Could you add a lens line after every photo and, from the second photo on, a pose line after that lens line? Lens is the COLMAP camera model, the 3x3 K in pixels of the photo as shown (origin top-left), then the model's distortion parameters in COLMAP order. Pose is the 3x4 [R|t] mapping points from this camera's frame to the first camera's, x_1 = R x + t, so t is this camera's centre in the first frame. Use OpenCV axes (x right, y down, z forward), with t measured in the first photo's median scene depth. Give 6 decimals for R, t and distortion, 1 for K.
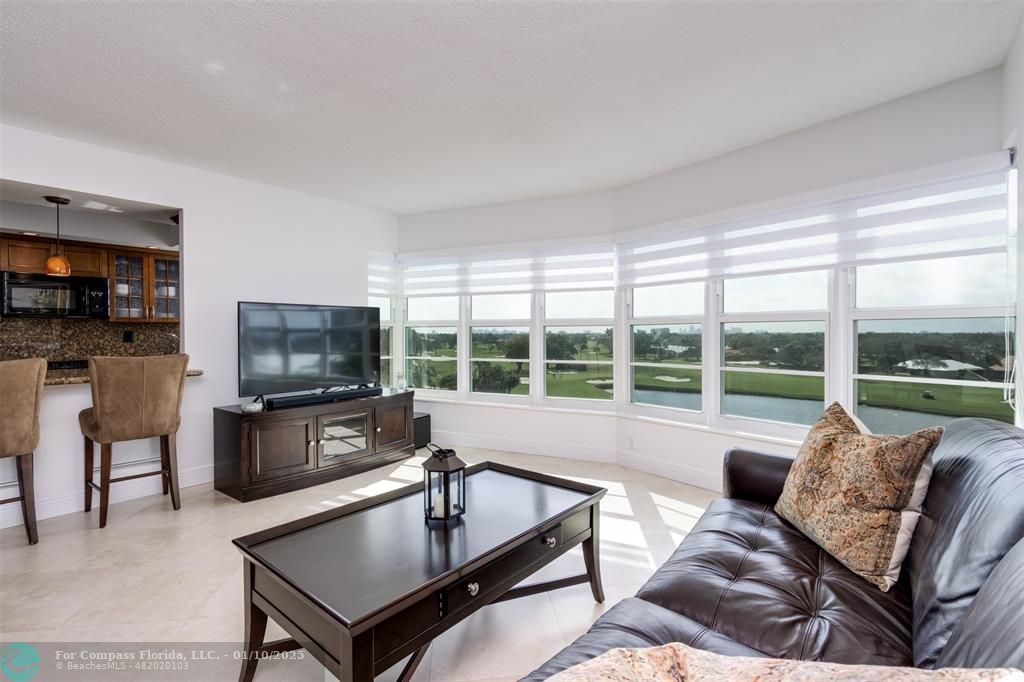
lens RADIAL K [[467.8, 0, 516.5], [0, 467.8, 336.5], [0, 0, 1]] dist [0.003606, -0.001355]
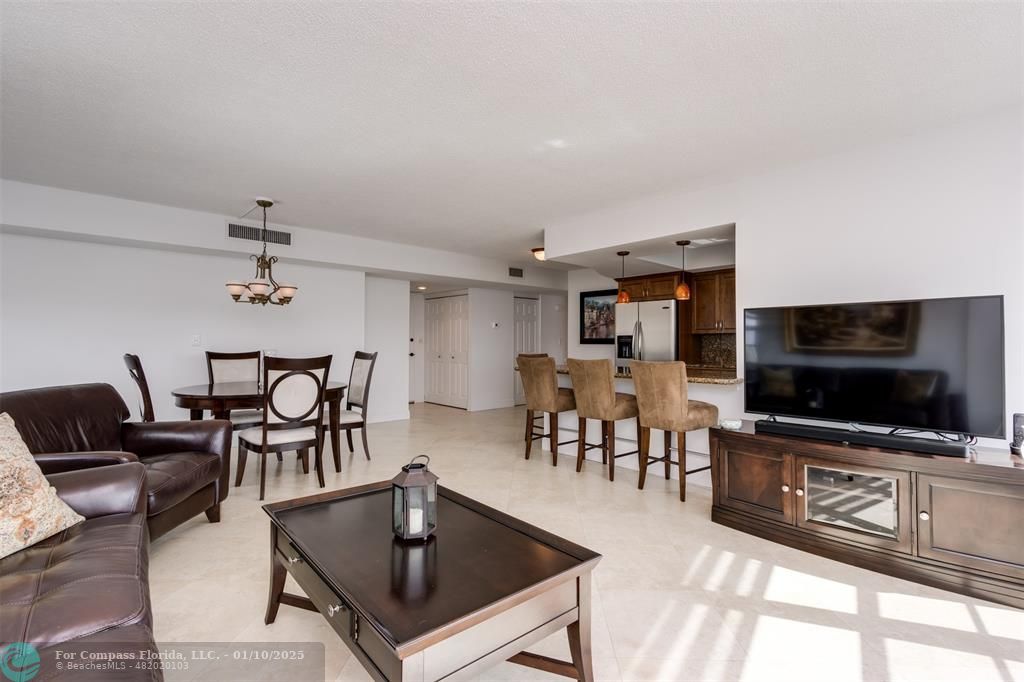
lens RADIAL K [[467.8, 0, 515.2], [0, 467.8, 343.6], [0, 0, 1]] dist [0.003606, -0.001355]
pose [[-0.163308, 0.005479, -0.986560, 0.306858], [-0.006879, 0.999954, 0.006692, -0.006998], [0.986551, 0.007879, -0.163262, 0.551150]]
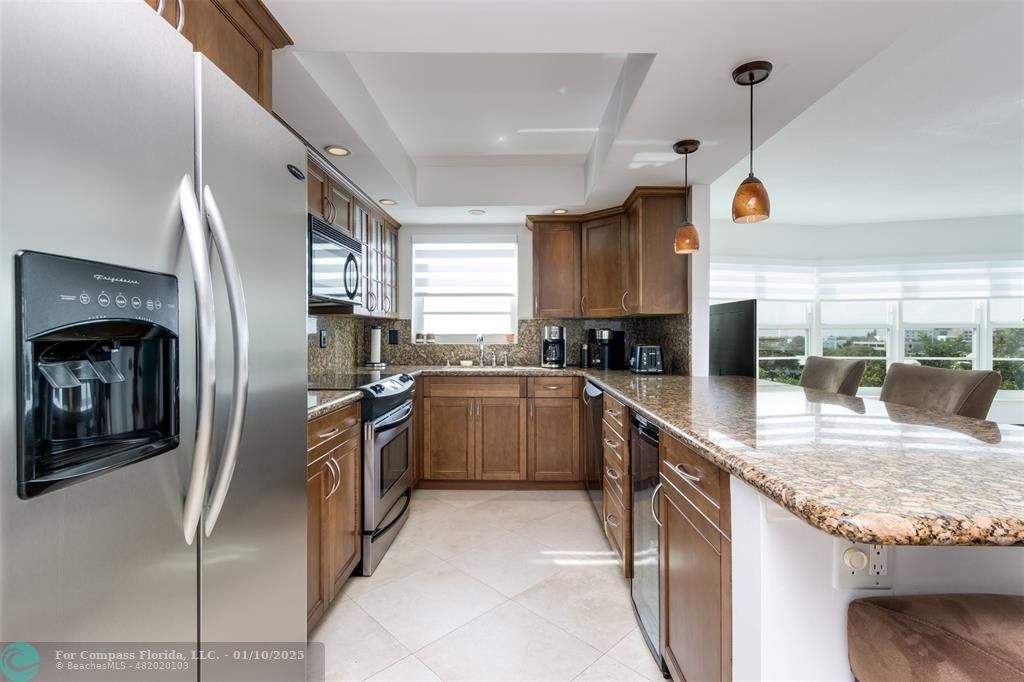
lens RADIAL K [[467.8, 0, 514.8], [0, 467.8, 337.0], [0, 0, 1]] dist [0.003606, -0.001355]
pose [[0.794525, -0.000017, 0.607232, -1.201605], [0.003669, 0.999982, -0.004773, 0.001642], [-0.607221, 0.006020, 0.794511, 0.437187]]
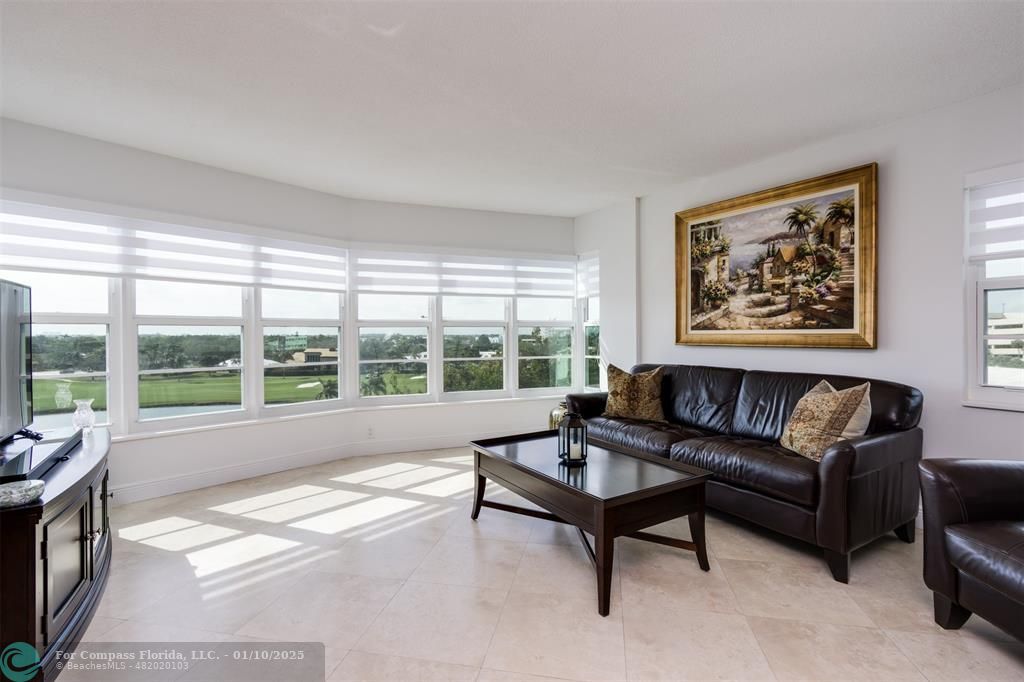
lens RADIAL K [[467.8, 0, 514.9], [0, 467.8, 337.8], [0, 0, 1]] dist [0.003606, -0.001355]
pose [[0.306477, -0.005978, 0.951859, -0.646542], [0.008415, 0.999958, 0.003571, 0.000308], [-0.951841, 0.006915, 0.306514, 0.295128]]
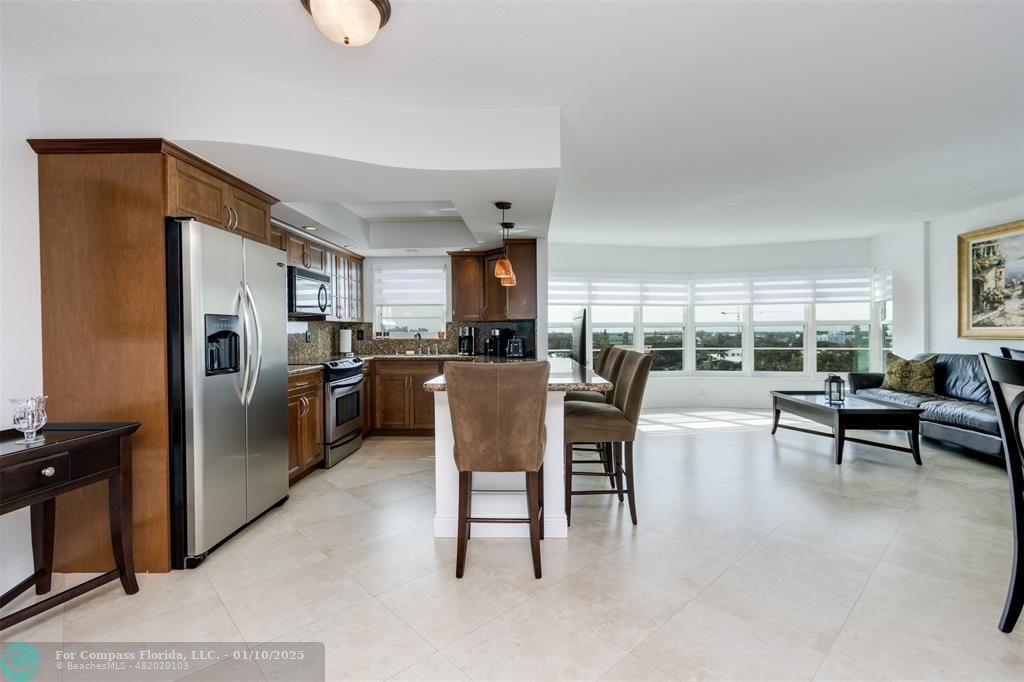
lens RADIAL K [[467.8, 0, 515.3], [0, 467.8, 336.7], [0, 0, 1]] dist [0.003606, -0.001355]
pose [[0.805272, -0.007840, 0.592853, -1.265169], [0.008724, 0.999961, 0.001373, 0.004096], [-0.592841, 0.004067, 0.805309, -0.016422]]
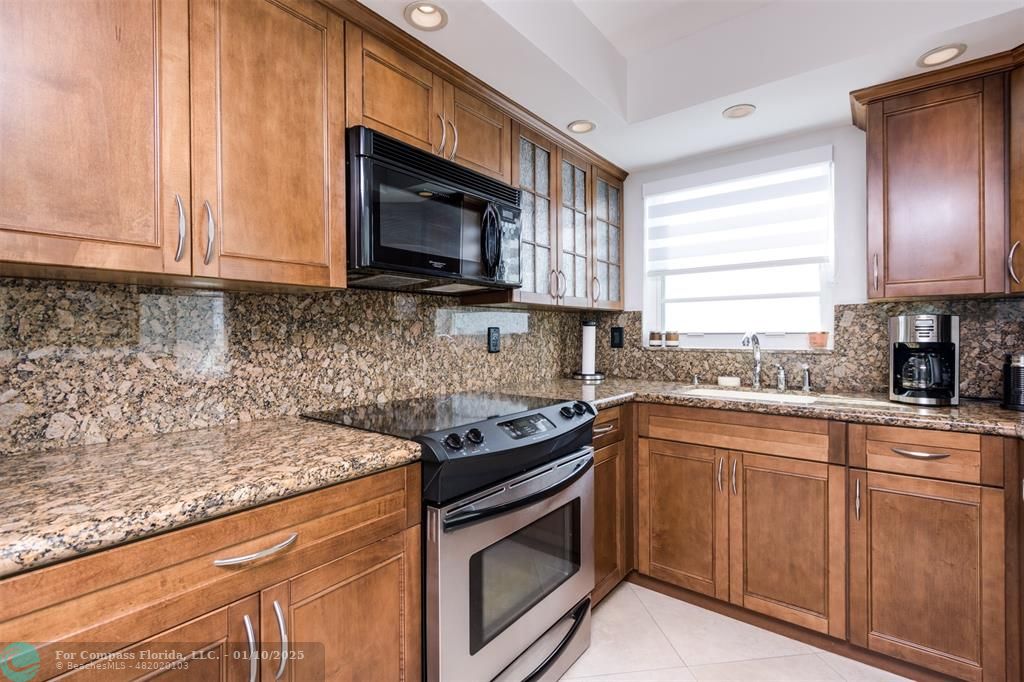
lens RADIAL K [[467.8, 0, 516.9], [0, 467.8, 336.4], [0, 0, 1]] dist [0.003606, -0.001355]
pose [[0.999916, 0.000566, 0.012918, -0.976176], [-0.000491, 0.999983, -0.005846, -0.000853], [-0.012921, 0.005839, 0.999899, 0.679563]]
